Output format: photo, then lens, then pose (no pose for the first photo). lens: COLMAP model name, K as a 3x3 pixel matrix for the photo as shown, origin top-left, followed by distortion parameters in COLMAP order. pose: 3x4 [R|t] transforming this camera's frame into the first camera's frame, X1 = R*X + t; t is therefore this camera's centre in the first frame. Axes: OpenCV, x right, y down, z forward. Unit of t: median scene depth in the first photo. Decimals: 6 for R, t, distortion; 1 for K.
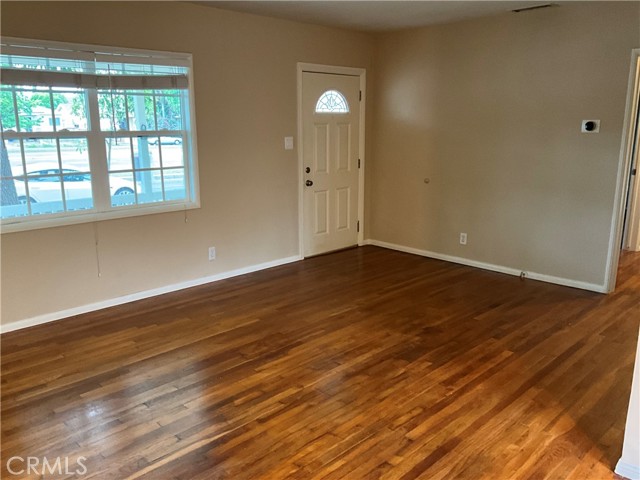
lens RADIAL K [[532.3, 0, 314.2], [0, 532.3, 239.5], [0, 0, 1]] dist [0.069196, -0.091860]
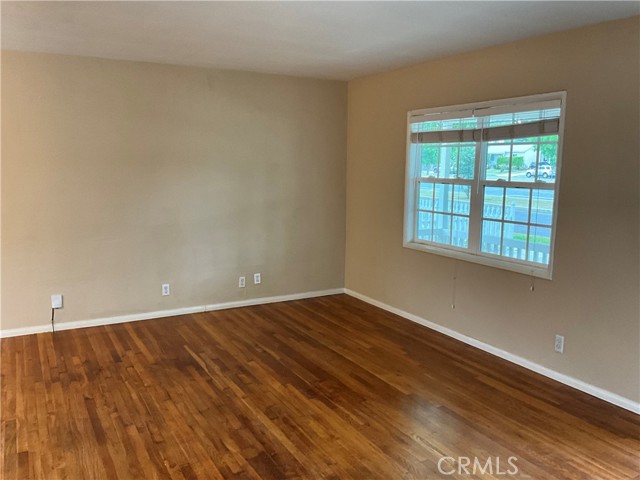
lens RADIAL K [[532.3, 0, 313.9], [0, 532.3, 236.3], [0, 0, 1]] dist [0.069196, -0.091860]
pose [[-0.263381, 0.143224, -0.954001, 0.854792], [-0.214403, 0.955494, 0.202641, -0.281799], [0.940565, 0.257912, -0.220951, 1.124736]]
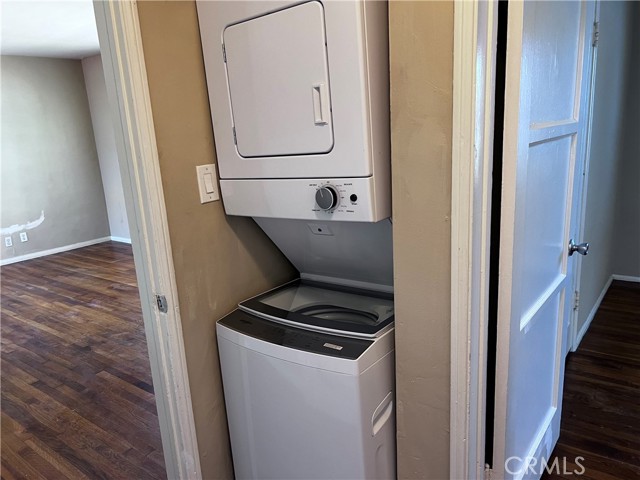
lens RADIAL K [[488.7, 0, 324.2], [0, 488.7, 245.8], [0, 0, 1]] dist [0.002773, -0.016954]
pose [[0.162793, 0.239406, -0.957175, 1.177535], [-0.157131, 0.964025, 0.214395, -0.291862], [0.974068, 0.115499, 0.194554, 1.332374]]
